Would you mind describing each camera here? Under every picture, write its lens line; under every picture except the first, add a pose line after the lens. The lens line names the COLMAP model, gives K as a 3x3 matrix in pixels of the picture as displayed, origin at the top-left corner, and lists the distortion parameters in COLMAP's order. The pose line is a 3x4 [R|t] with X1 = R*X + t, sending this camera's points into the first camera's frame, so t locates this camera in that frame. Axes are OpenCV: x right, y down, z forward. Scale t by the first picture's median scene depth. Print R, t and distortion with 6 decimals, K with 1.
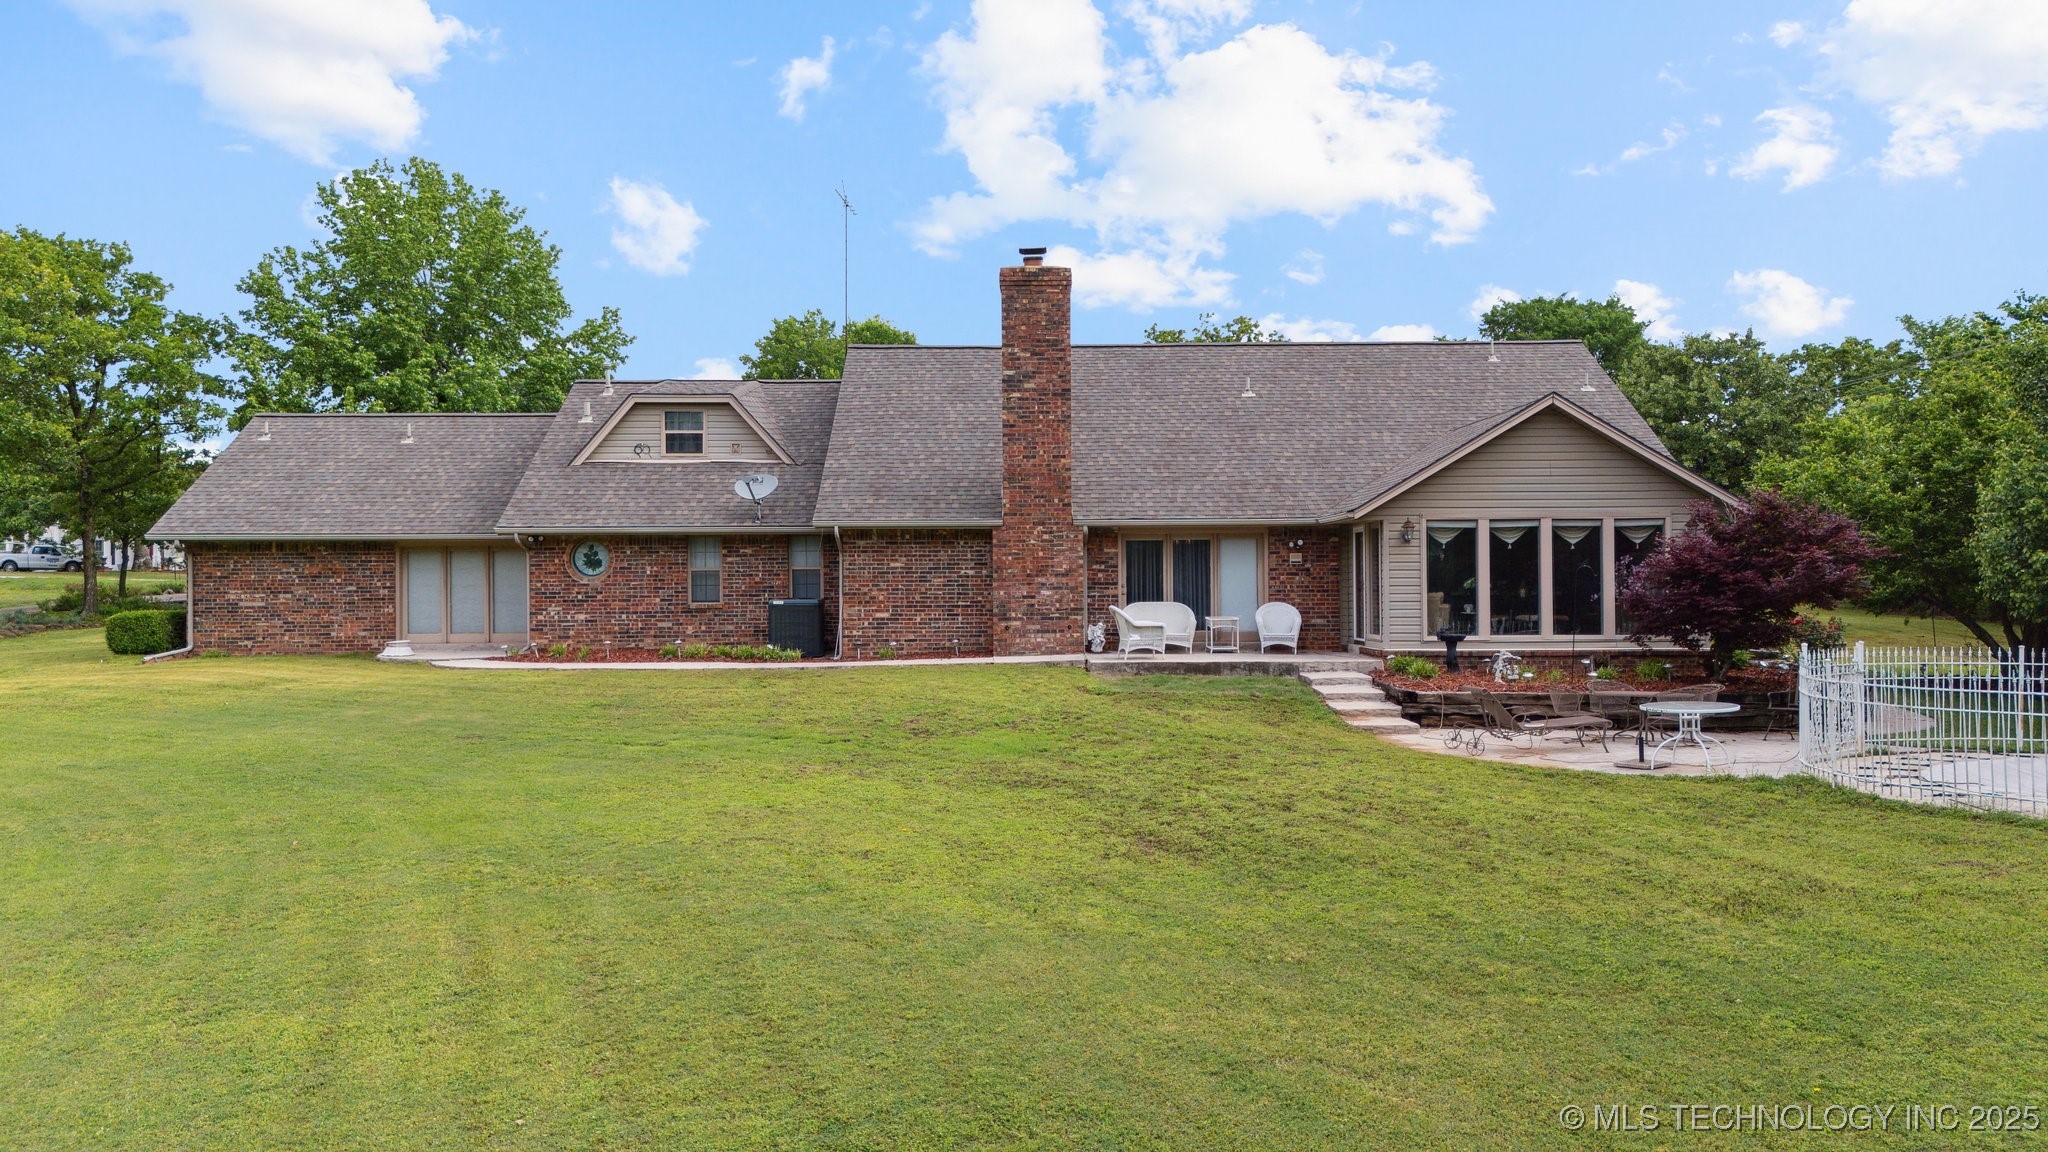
lens RADIAL K [[1510.3, 0, 1018.1], [0, 1510.3, 572.5], [0, 0, 1]] dist [0.069283, -0.059664]
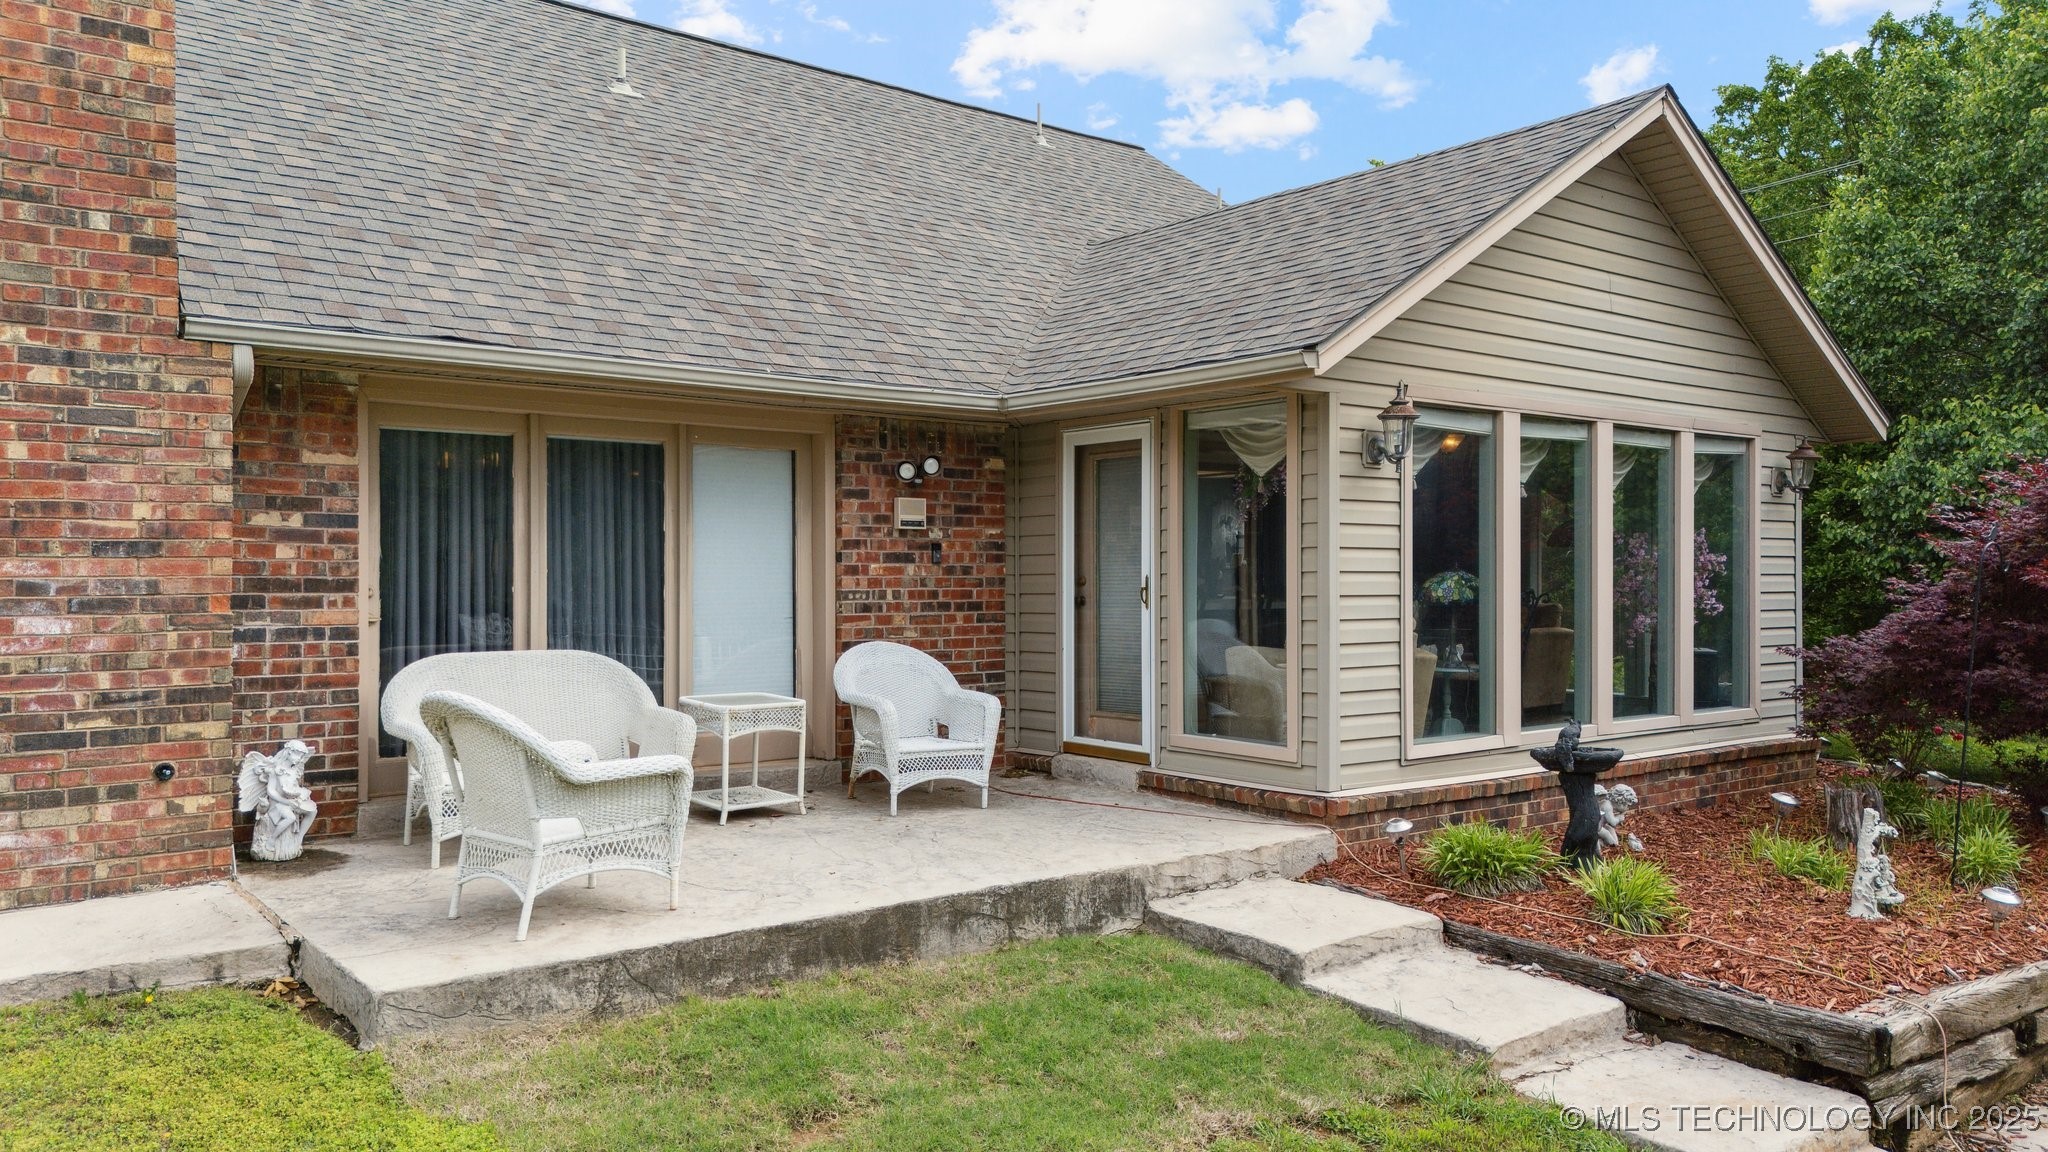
lens RADIAL K [[1510.3, 0, 1018.1], [0, 1510.3, 572.5], [0, 0, 1]] dist [0.069283, -0.059664]
pose [[0.787596, 0.007091, 0.616151, -0.008249], [-0.011161, 0.999934, 0.002759, 0.003075], [-0.616091, -0.009050, 0.787623, 0.714934]]
